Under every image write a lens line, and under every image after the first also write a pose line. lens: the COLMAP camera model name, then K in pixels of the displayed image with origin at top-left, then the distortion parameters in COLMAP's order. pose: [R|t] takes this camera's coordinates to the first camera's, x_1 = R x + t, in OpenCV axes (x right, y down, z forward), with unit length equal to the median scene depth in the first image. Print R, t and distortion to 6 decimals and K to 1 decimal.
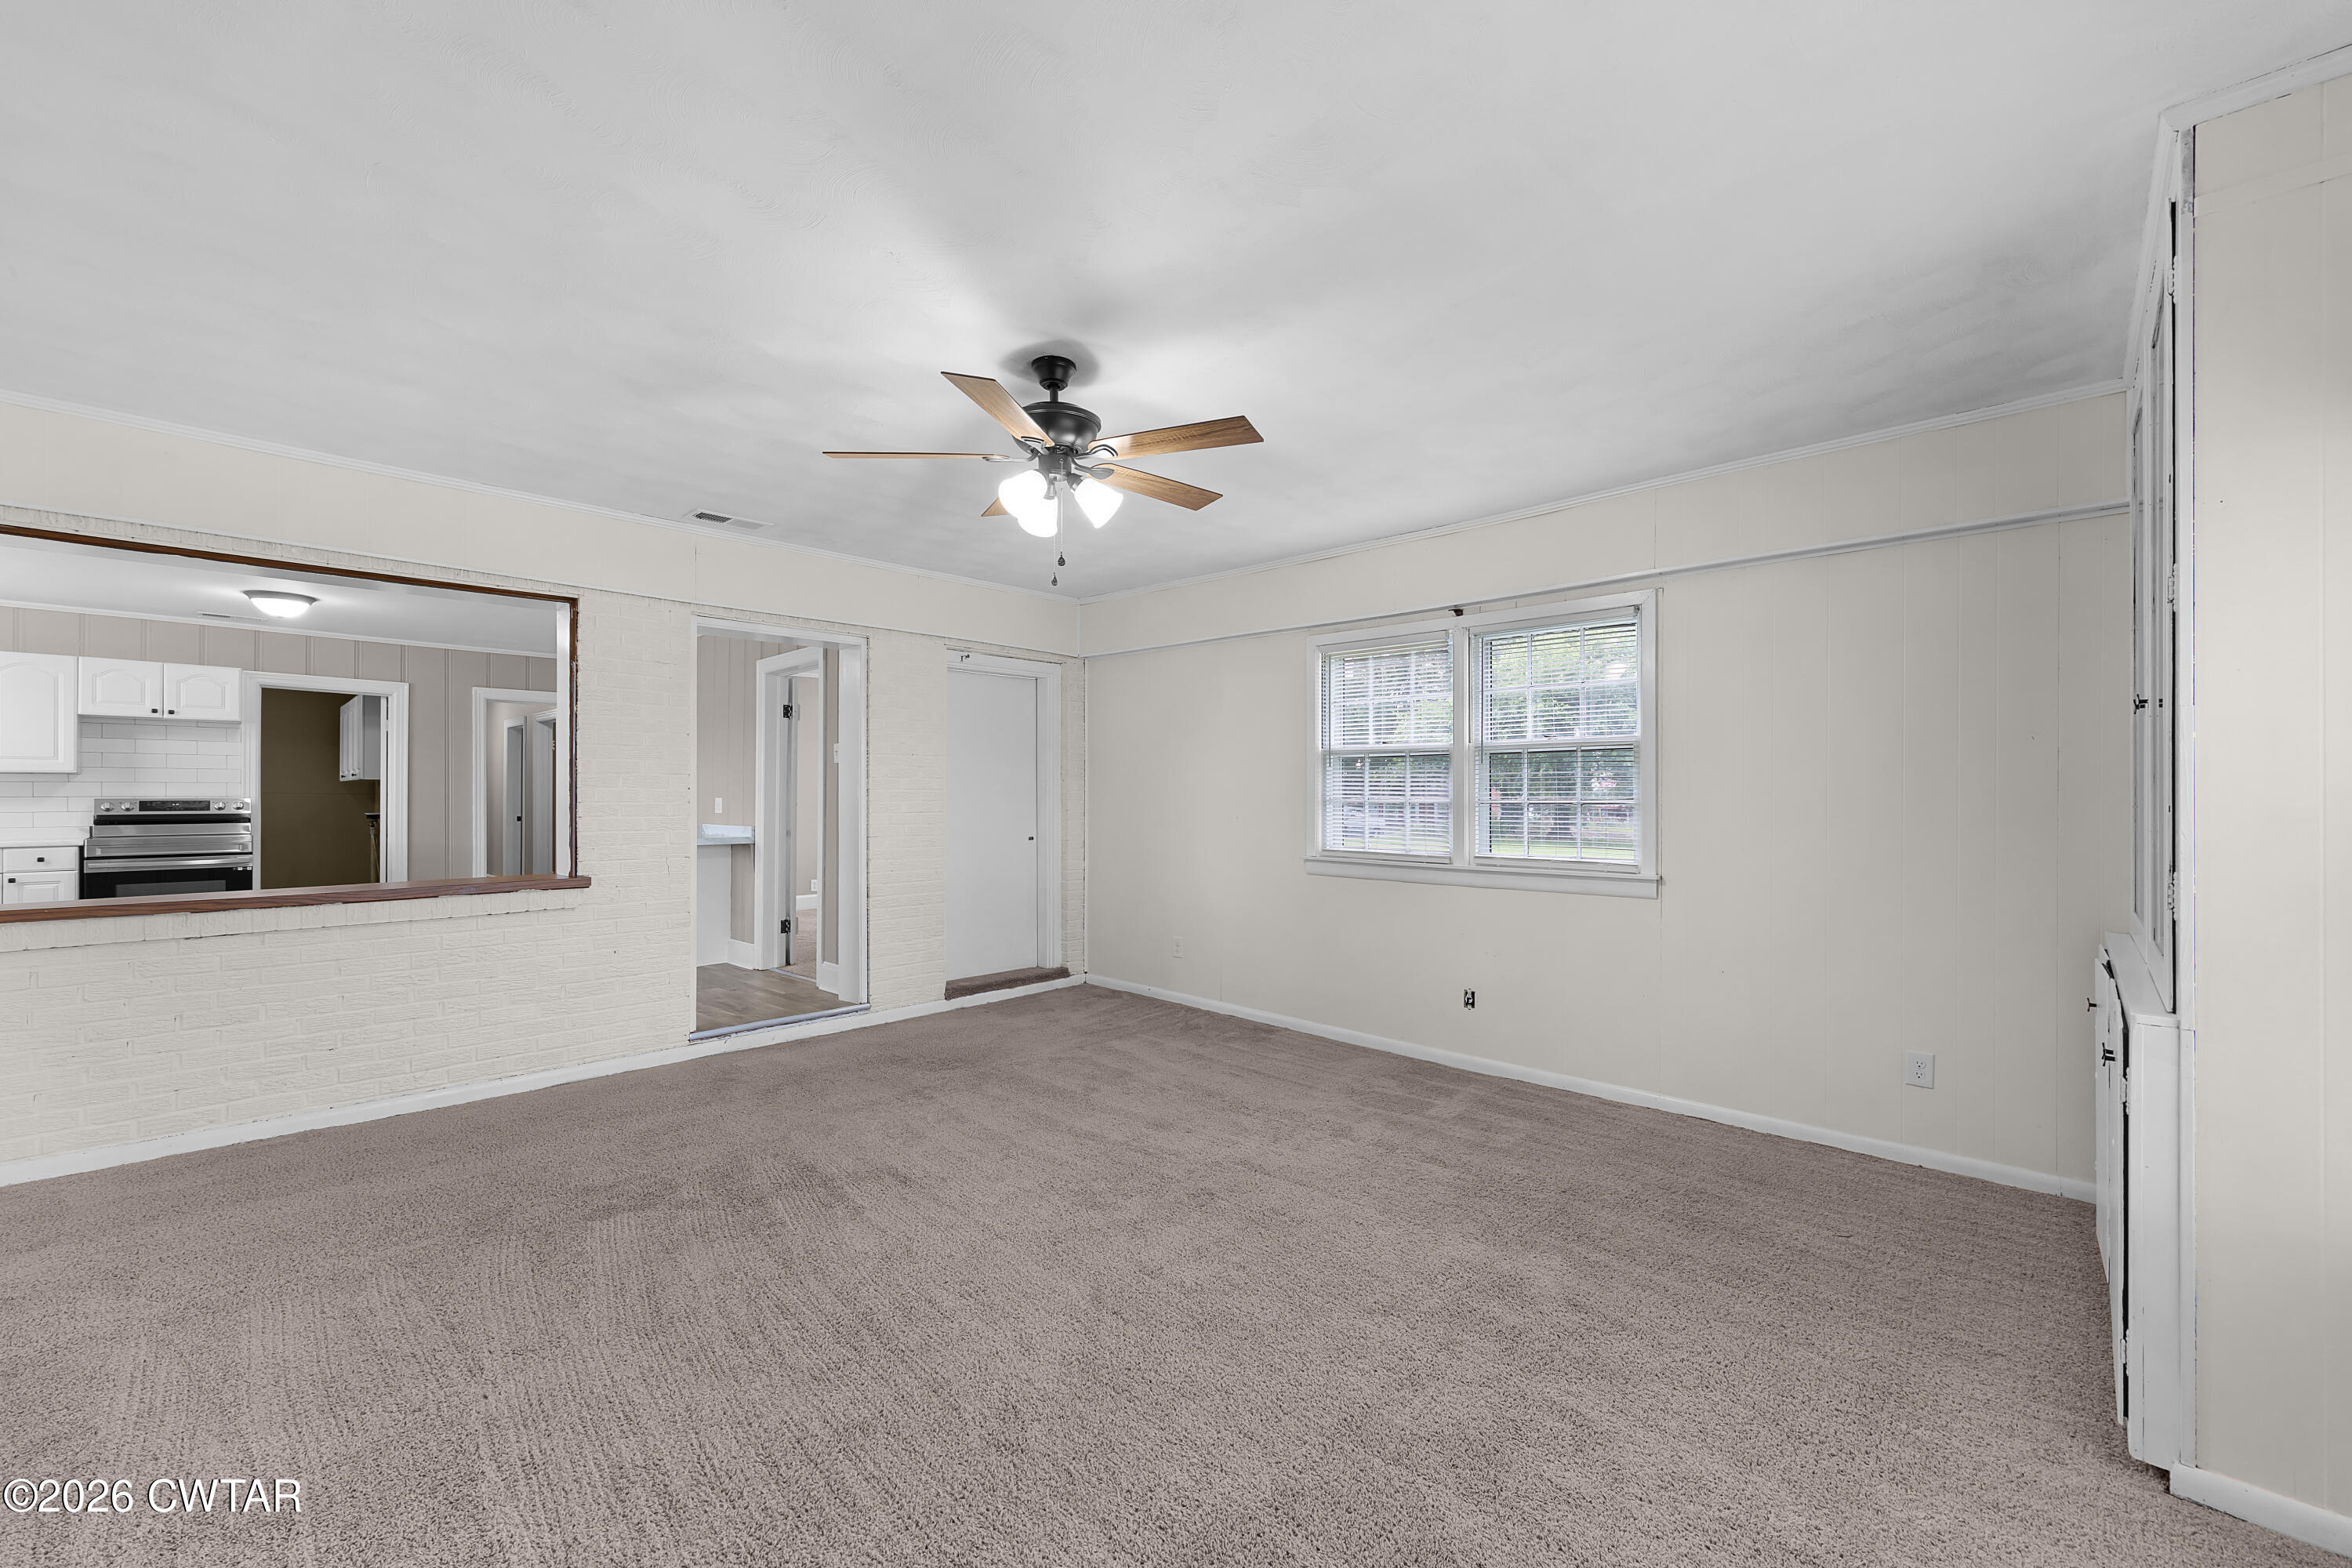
lens RADIAL K [[962.3, 0, 1181.1], [0, 962.3, 782.8], [0, 0, 1]] dist [-0.005556, 0.001801]
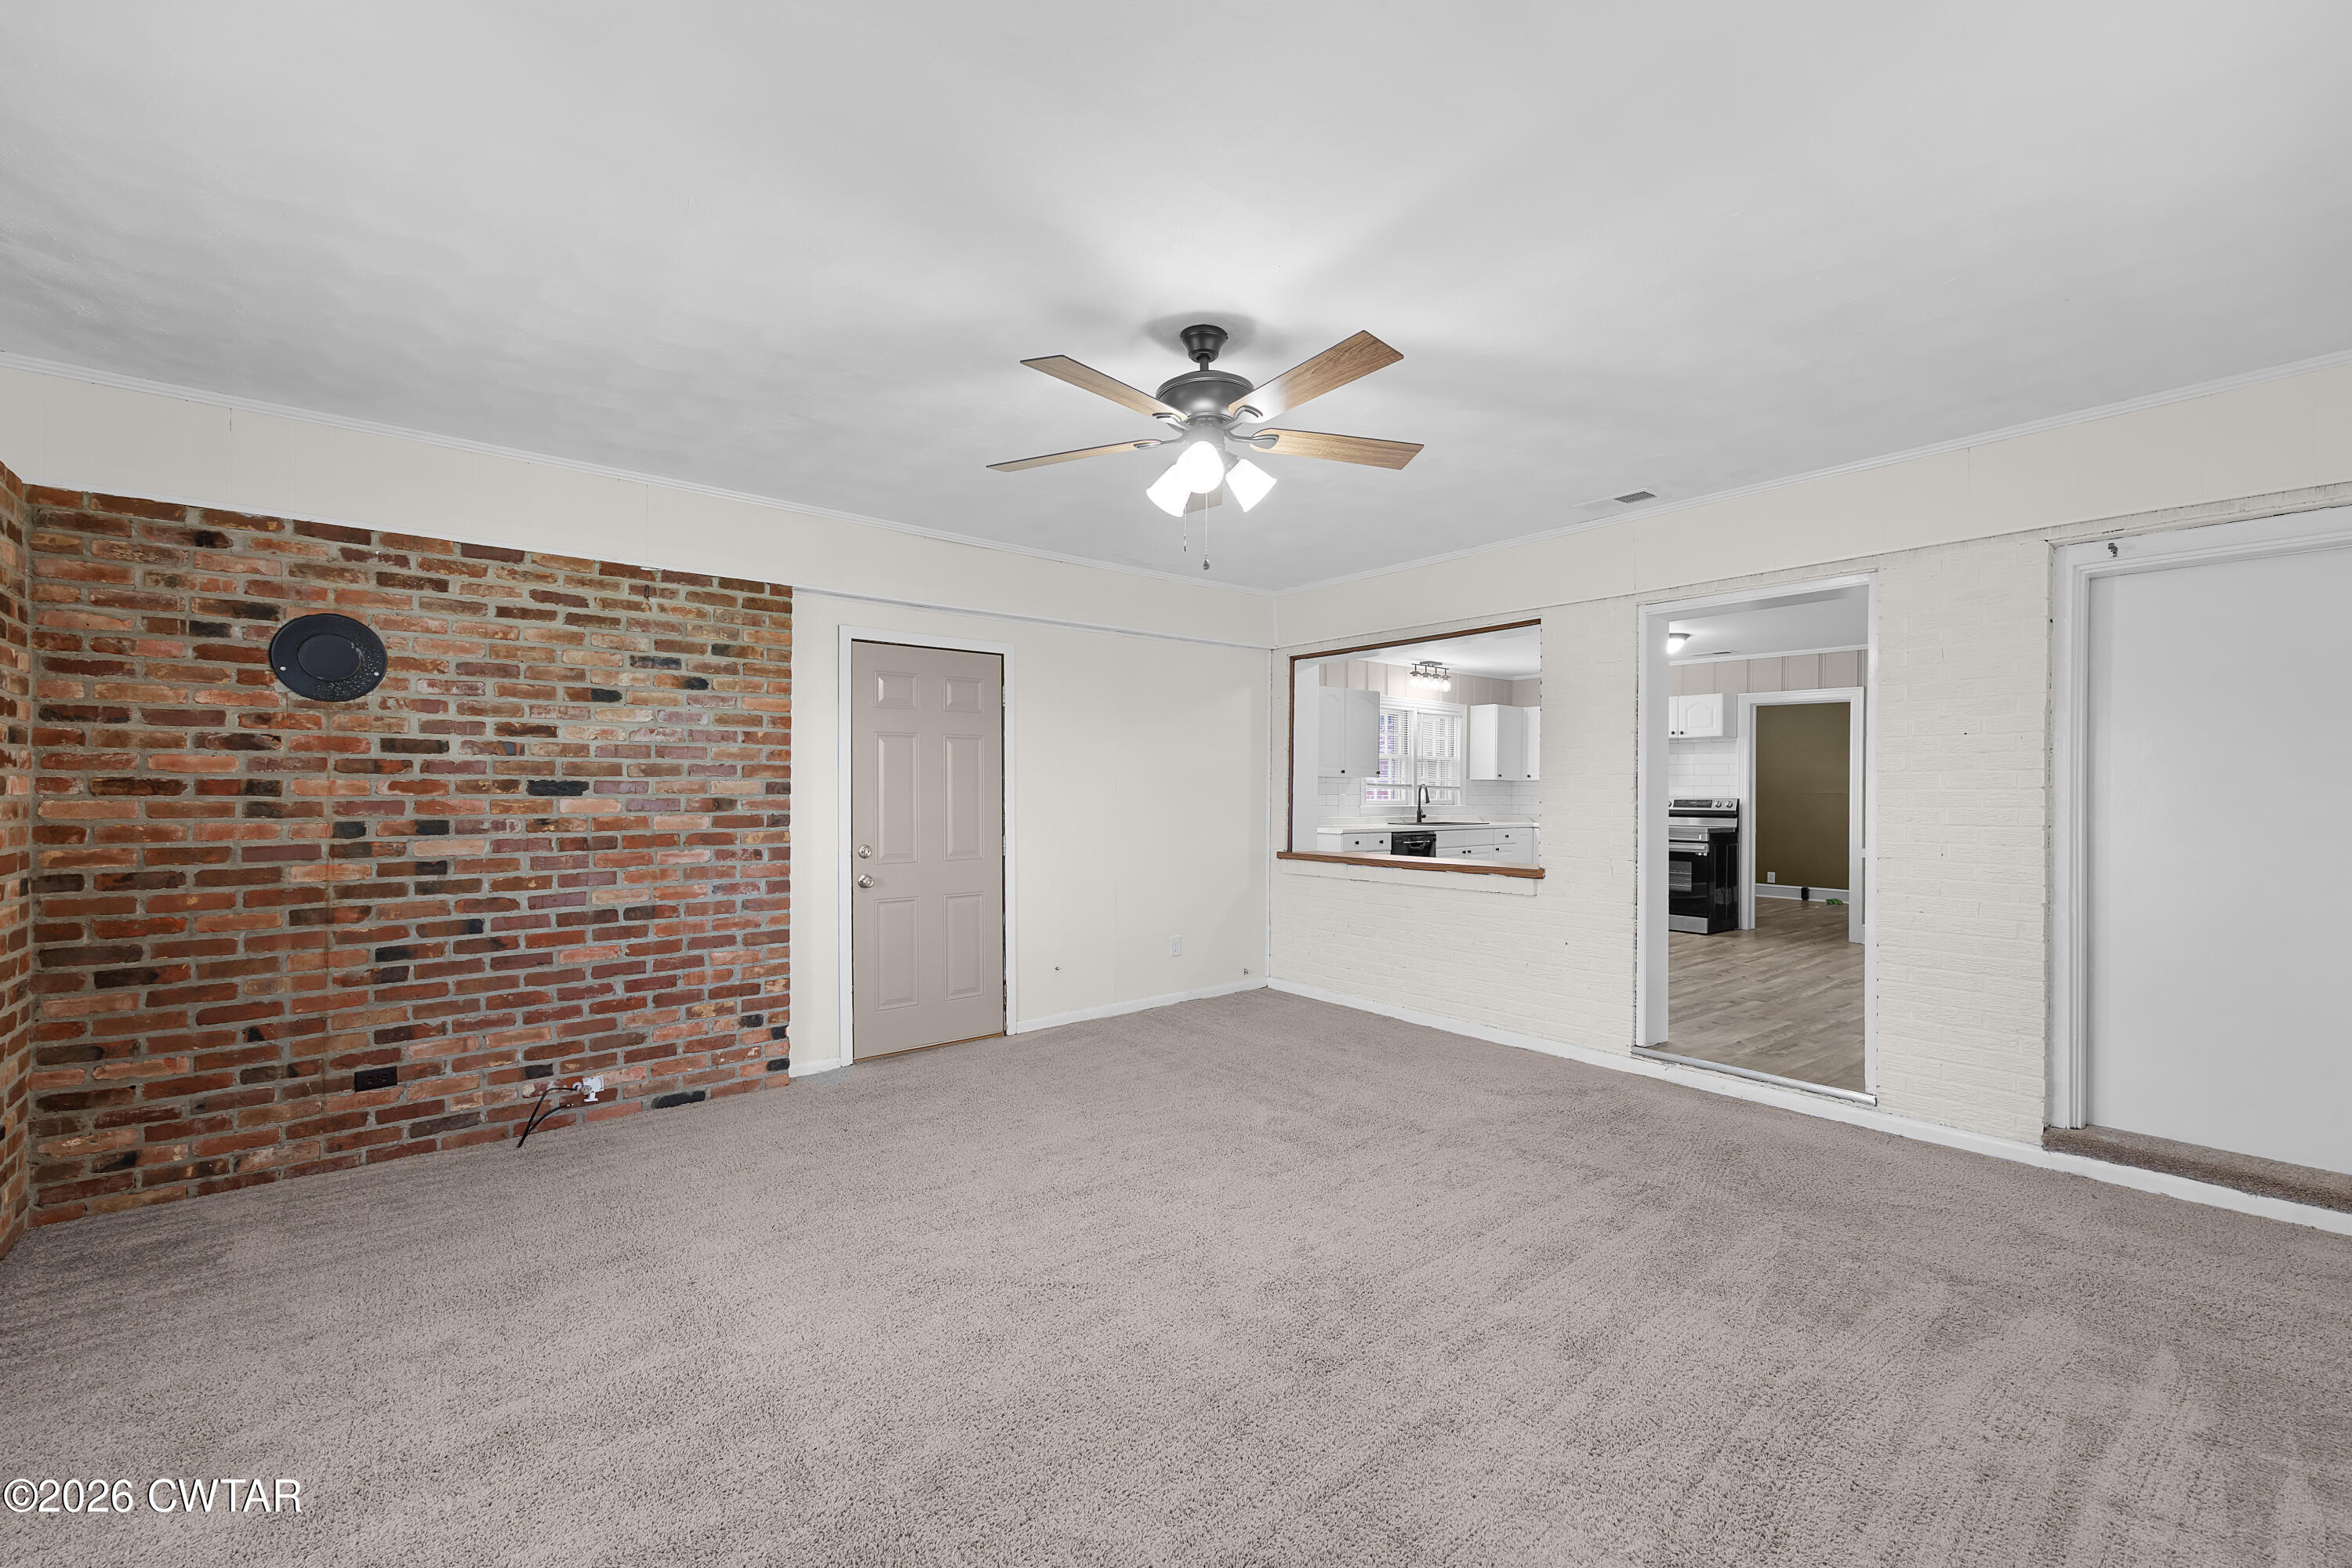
lens RADIAL K [[962.3, 0, 1187.9], [0, 962.3, 788.5], [0, 0, 1]] dist [-0.005556, 0.001801]
pose [[-0.120720, -0.003273, -0.992681, 0.461403], [0.006671, 0.999969, -0.004109, 0.005412], [0.992664, -0.007119, -0.120695, 0.636445]]
